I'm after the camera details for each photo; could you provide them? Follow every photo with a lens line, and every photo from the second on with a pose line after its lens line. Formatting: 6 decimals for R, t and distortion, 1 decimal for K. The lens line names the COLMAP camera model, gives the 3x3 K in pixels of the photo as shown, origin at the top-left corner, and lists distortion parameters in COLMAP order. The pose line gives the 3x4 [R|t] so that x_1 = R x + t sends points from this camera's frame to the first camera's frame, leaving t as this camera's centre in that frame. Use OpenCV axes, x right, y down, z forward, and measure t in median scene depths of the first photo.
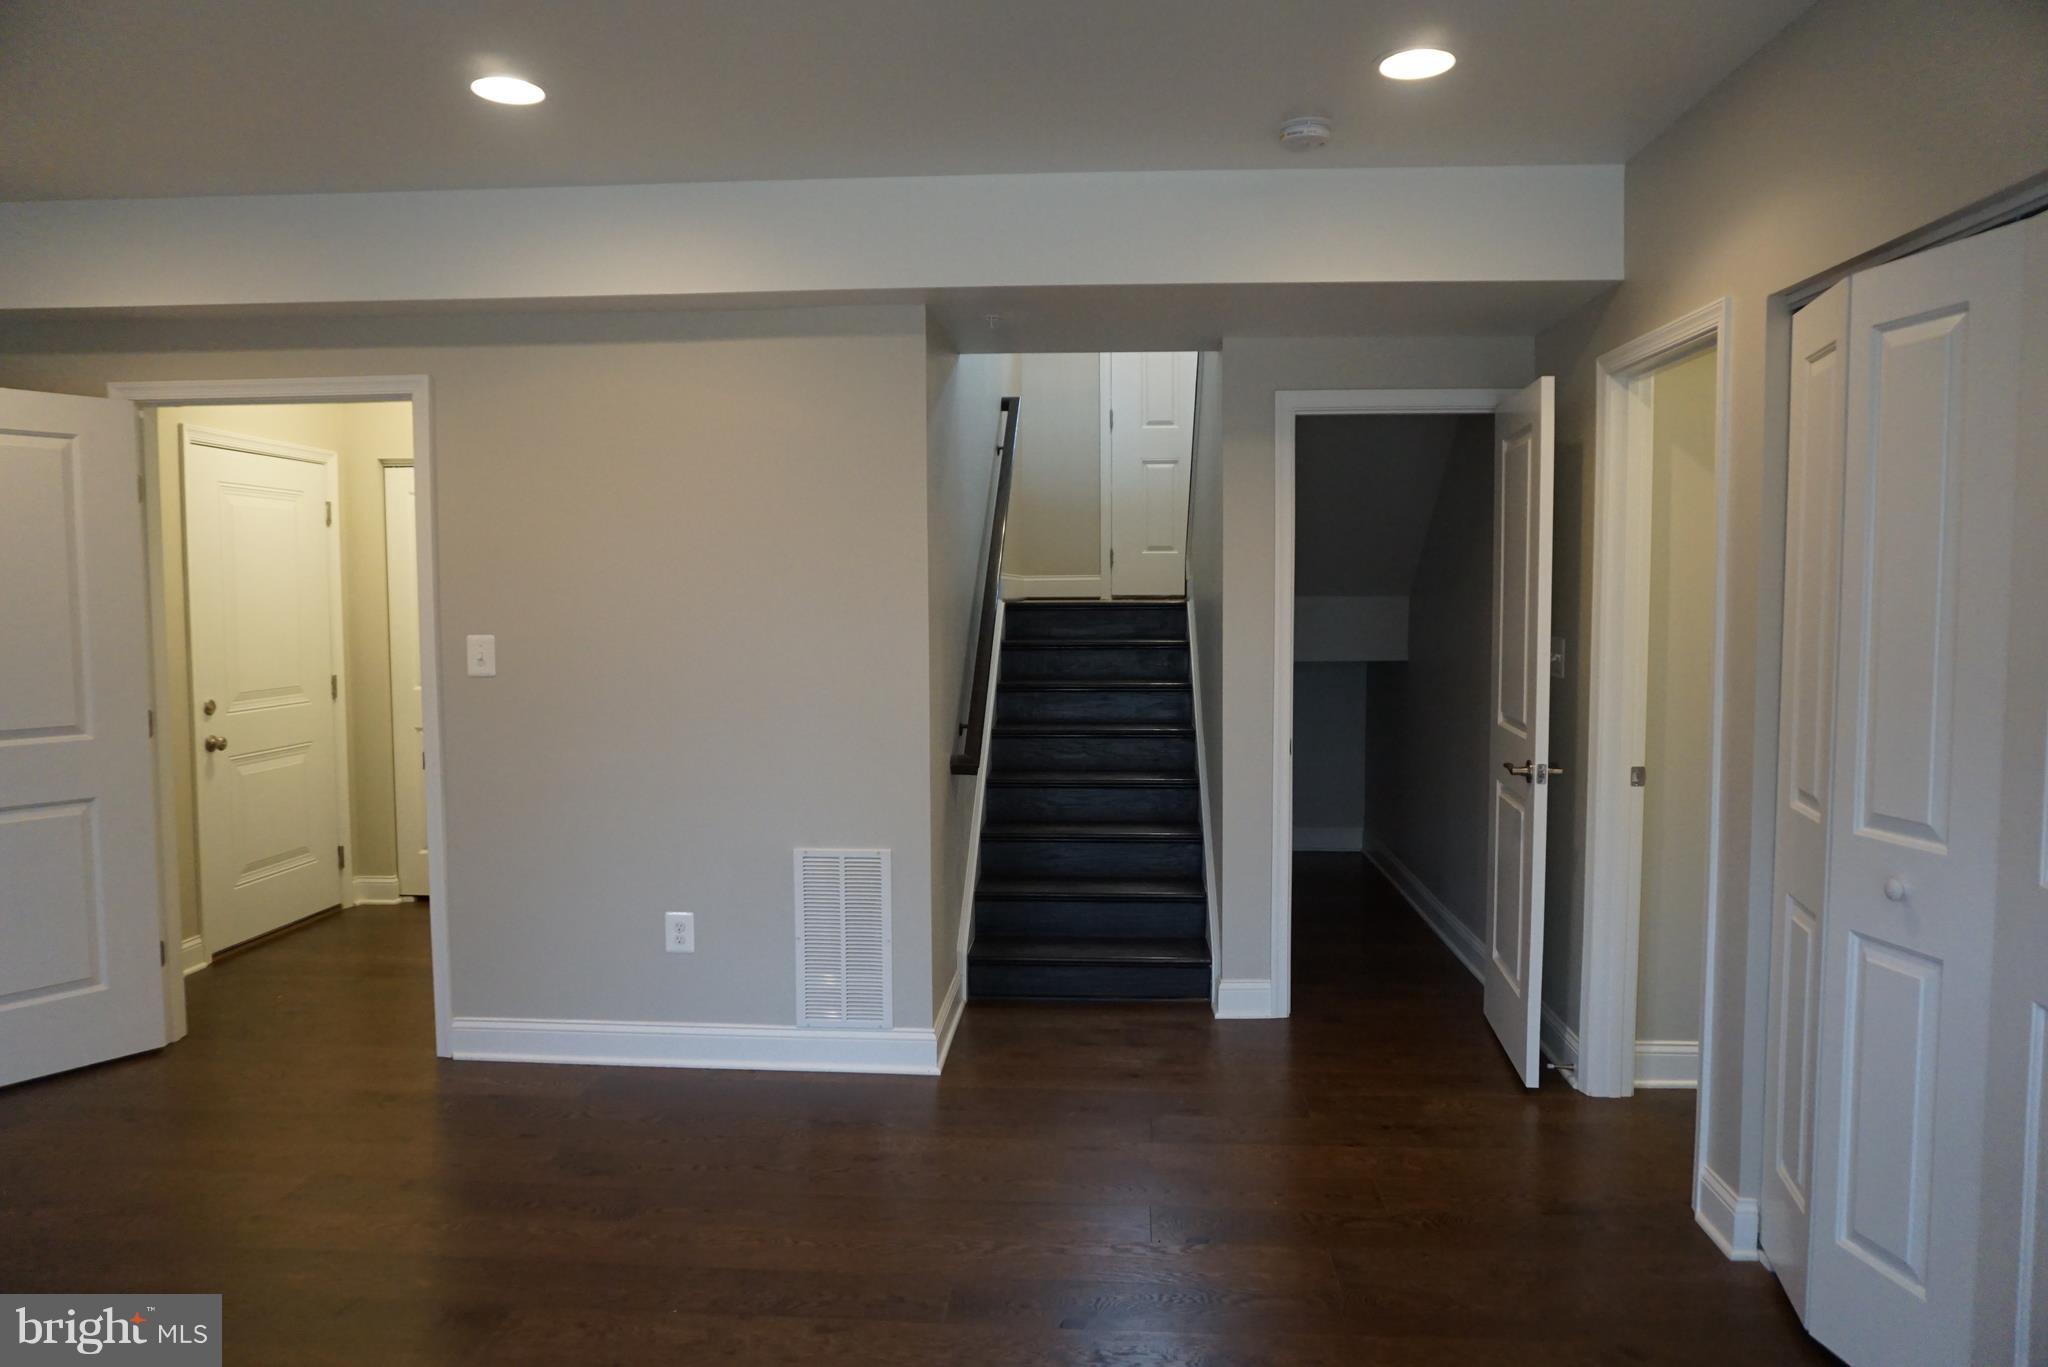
lens RADIAL K [[1377.4, 0, 1027.9], [0, 1377.4, 681.0], [0, 0, 1]] dist [-0.047980, 0.024565]
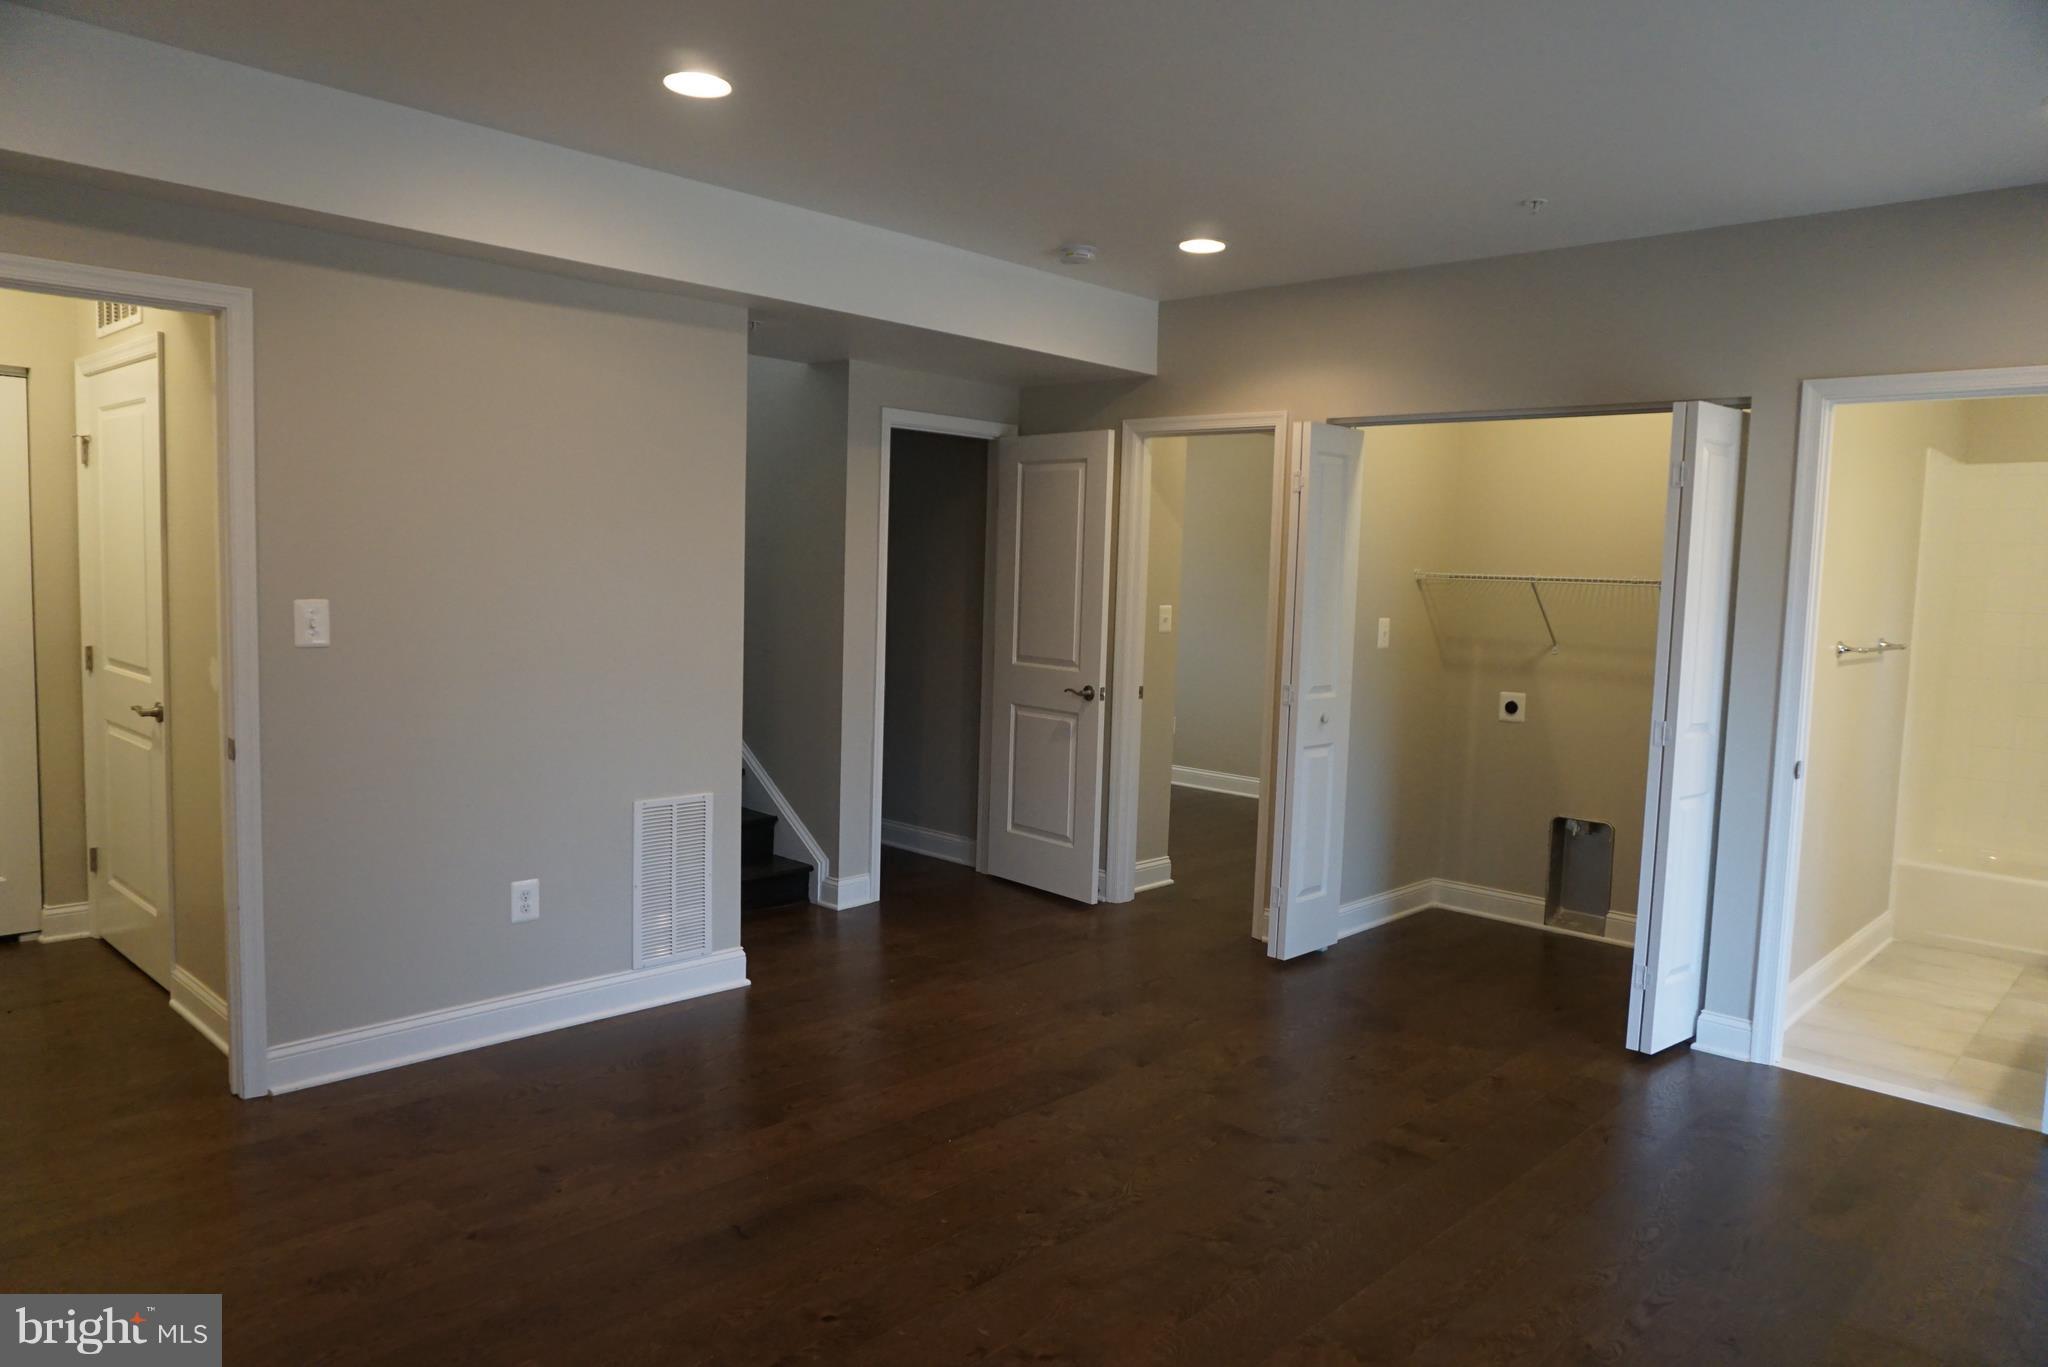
lens RADIAL K [[1377.4, 0, 1026.8], [0, 1377.4, 680.6], [0, 0, 1]] dist [-0.047980, 0.024565]
pose [[0.632267, -0.043991, 0.773501, -0.758881], [0.014894, 0.998892, 0.044635, -0.014008], [-0.774607, -0.016701, 0.632222, 0.094551]]
